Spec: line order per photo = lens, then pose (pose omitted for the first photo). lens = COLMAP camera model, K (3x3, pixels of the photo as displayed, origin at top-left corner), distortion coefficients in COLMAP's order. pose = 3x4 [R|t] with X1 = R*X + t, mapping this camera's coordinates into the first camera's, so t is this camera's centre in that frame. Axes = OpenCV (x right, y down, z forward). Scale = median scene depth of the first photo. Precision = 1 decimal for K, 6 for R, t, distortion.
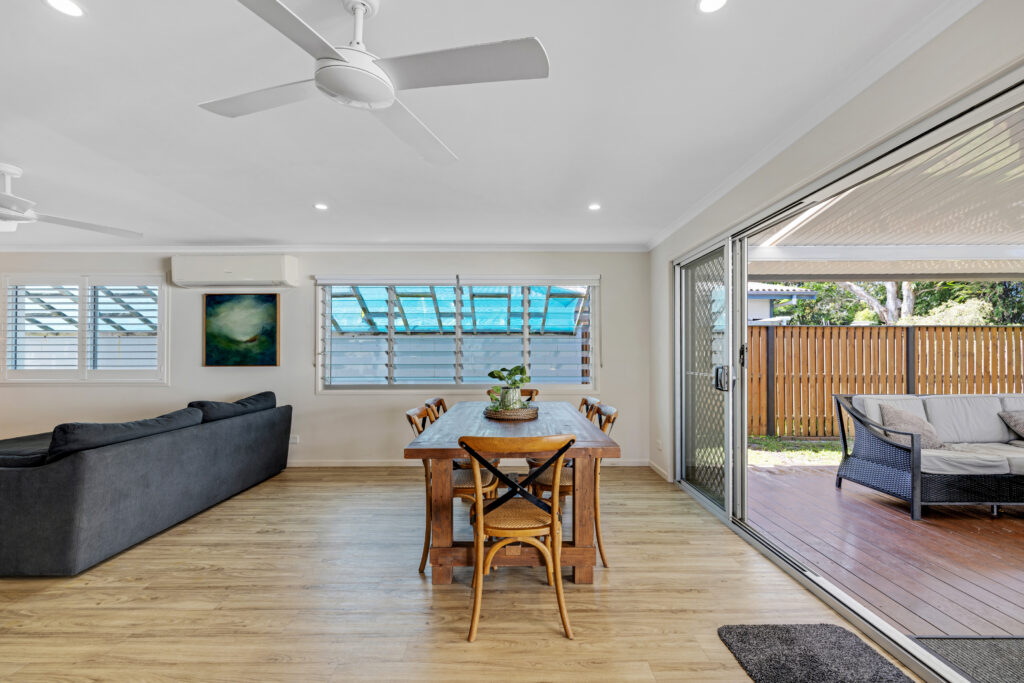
lens RADIAL K [[435.3, 0, 512.0], [0, 435.3, 341.5], [0, 0, 1]] dist [0.001275, 0.000850]
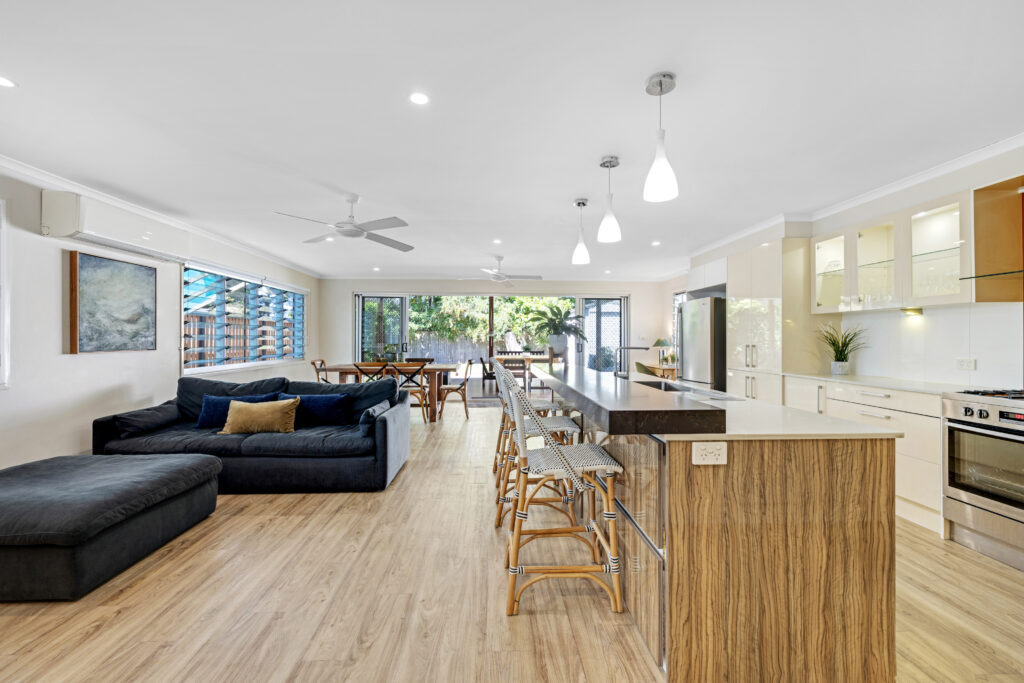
lens RADIAL K [[435.3, 0, 512.0], [0, 435.3, 341.5], [0, 0, 1]] dist [0.001275, 0.000850]
pose [[-0.056231, -0.004408, 0.998408, -1.442454], [-0.012772, 0.999912, 0.003695, 0.025510], [-0.998336, -0.012544, -0.056282, 0.336122]]
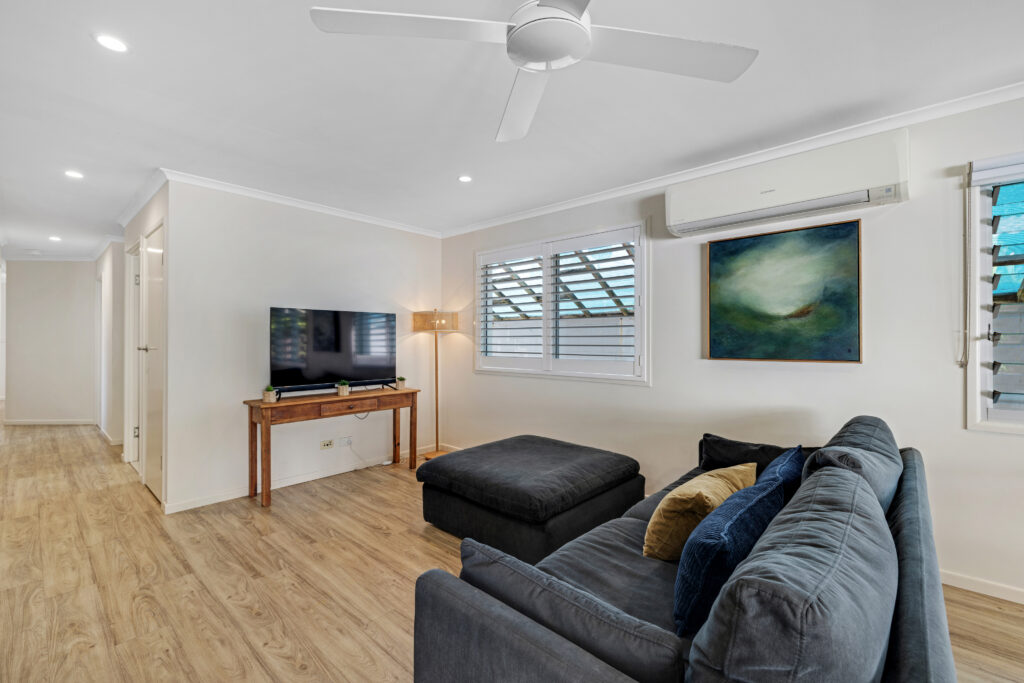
lens RADIAL K [[435.3, 0, 512.0], [0, 435.3, 341.5], [0, 0, 1]] dist [0.001275, 0.000850]
pose [[0.753388, 0.005395, -0.657555, -0.509805], [0.003308, 0.999923, 0.011994, 0.023769], [0.657568, -0.011211, 0.753311, 0.353862]]
